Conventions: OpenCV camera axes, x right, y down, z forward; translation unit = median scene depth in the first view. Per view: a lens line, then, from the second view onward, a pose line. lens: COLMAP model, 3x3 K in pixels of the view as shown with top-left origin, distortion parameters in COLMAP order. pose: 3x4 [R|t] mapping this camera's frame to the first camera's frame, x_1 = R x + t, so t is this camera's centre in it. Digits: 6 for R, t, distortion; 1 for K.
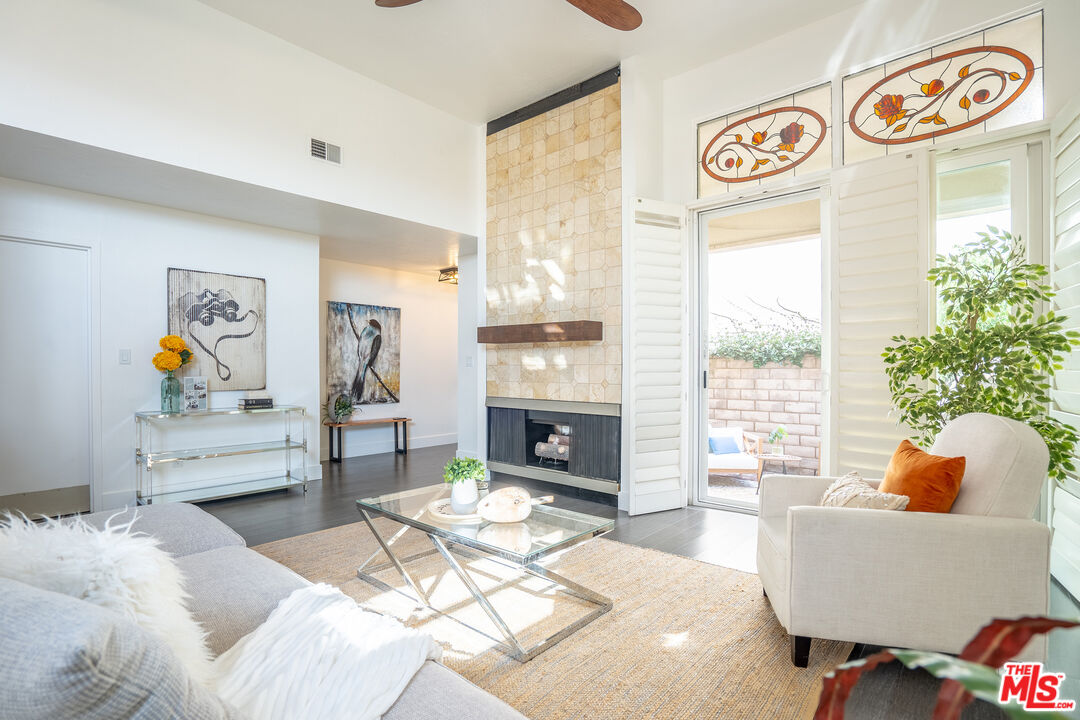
lens RADIAL K [[516.2, 0, 528.7], [0, 516.2, 369.8], [0, 0, 1]] dist [-0.043846, 0.015063]
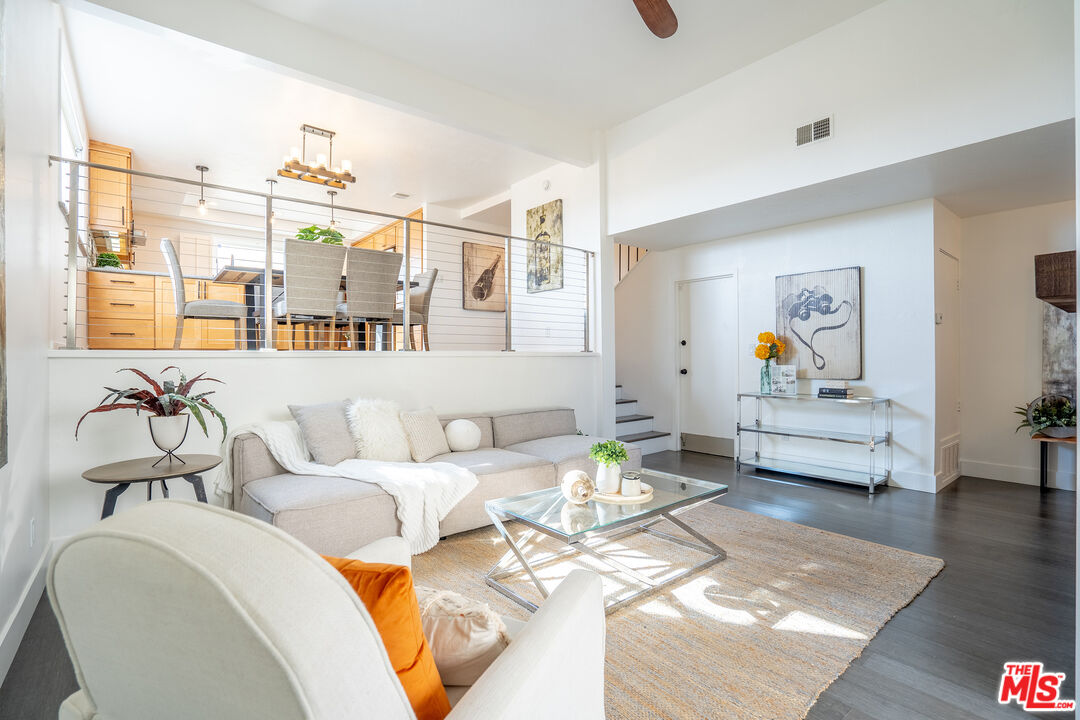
lens RADIAL K [[500.2, 0, 540.2], [0, 500.2, 356.6], [0, 0, 1]] dist [-0.060735, 0.023740]
pose [[-0.147597, -0.001594, -0.989046, 0.551430], [-0.000080, 0.999999, -0.001599, -0.004953], [0.989048, -0.000157, -0.147597, 0.595898]]
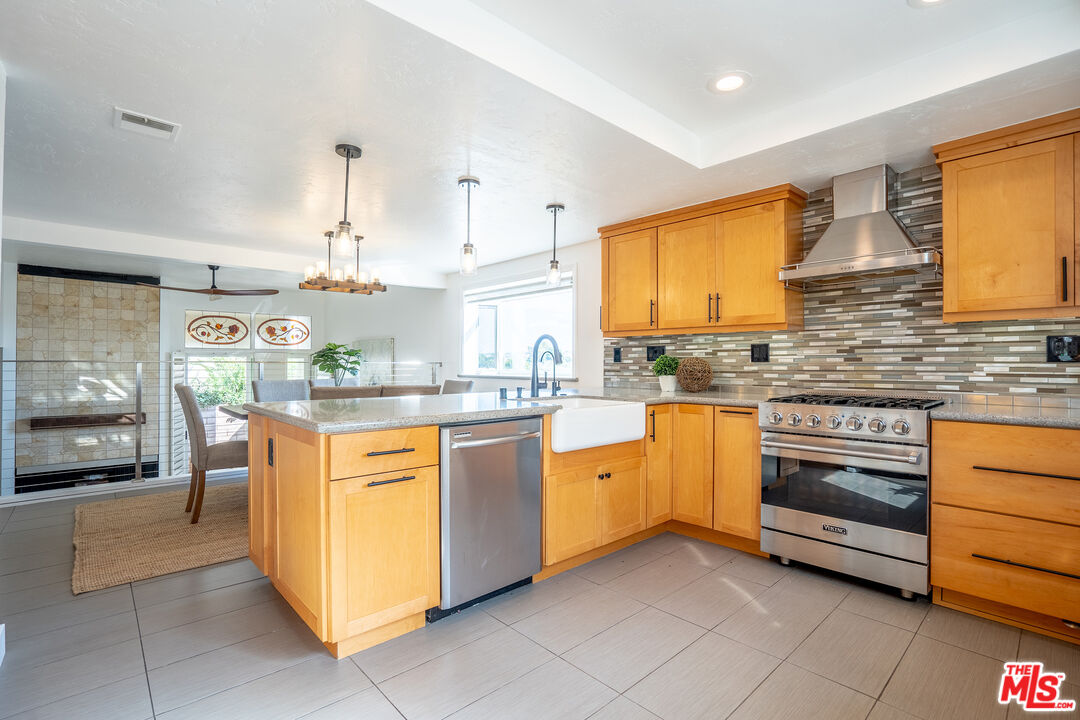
lens RADIAL K [[500.2, 0, 540.2], [0, 500.2, 356.6], [0, 0, 1]] dist [-0.060735, 0.023740]
pose [[0.094780, 0.012973, 0.995414, -1.453072], [0.000582, 0.999914, -0.013087, -0.267554], [-0.995498, 0.001819, 0.094765, -0.583389]]
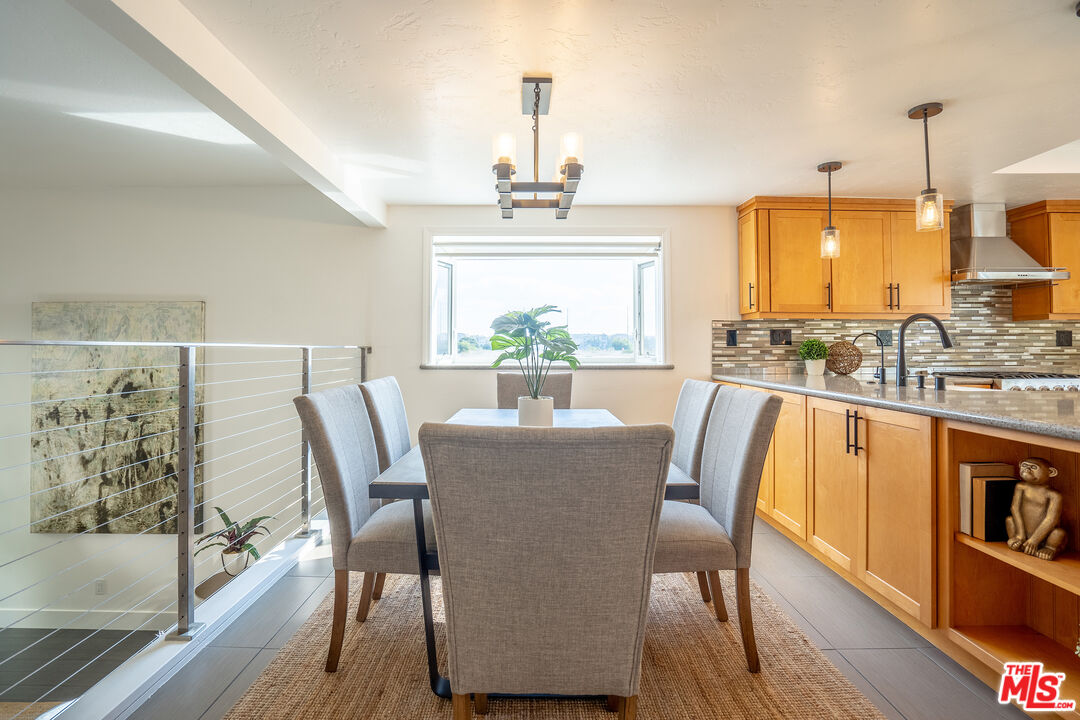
lens RADIAL K [[507.0, 0, 528.2], [0, 507.0, 348.9], [0, 0, 1]] dist [-0.051944, 0.021014]
pose [[-0.663674, 0.005231, 0.748004, -0.870256], [0.001812, 0.999984, -0.005385, -0.259880], [-0.748020, -0.002219, -0.663672, 0.261618]]
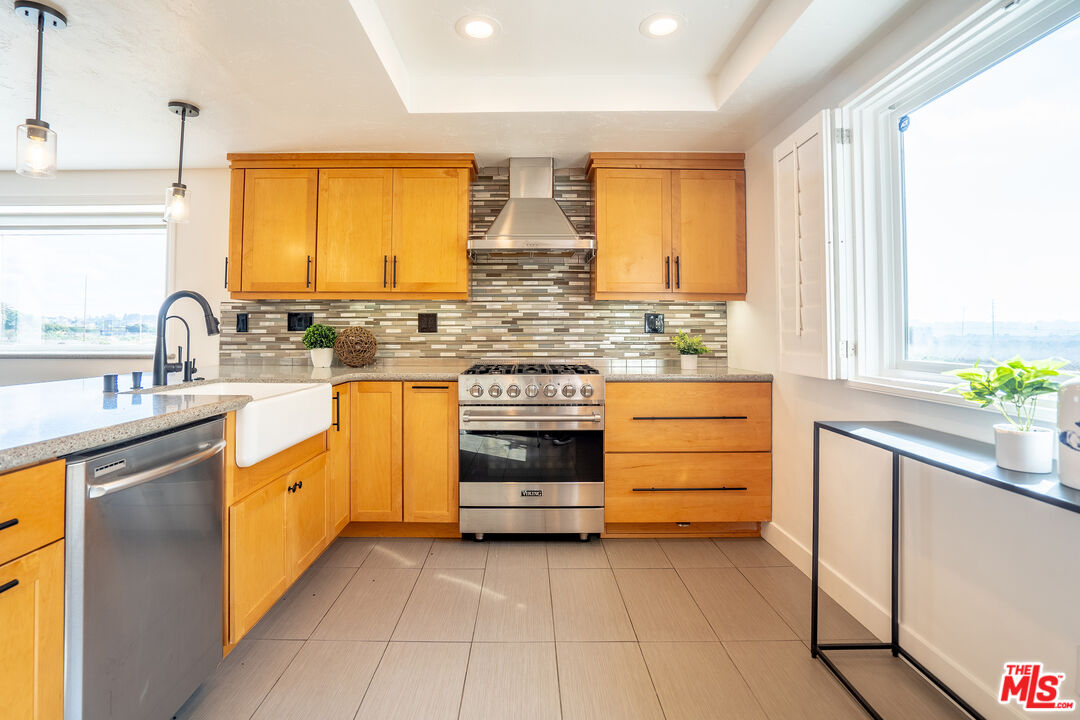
lens RADIAL K [[513.5, 0, 522.6], [0, 513.5, 316.7], [0, 0, 1]] dist [-0.058272, 0.023479]
pose [[-0.665022, 0.024838, 0.746410, -1.309017], [0.000661, 0.999466, -0.032670, -0.267532], [-0.746823, -0.021233, -0.664684, -0.444015]]
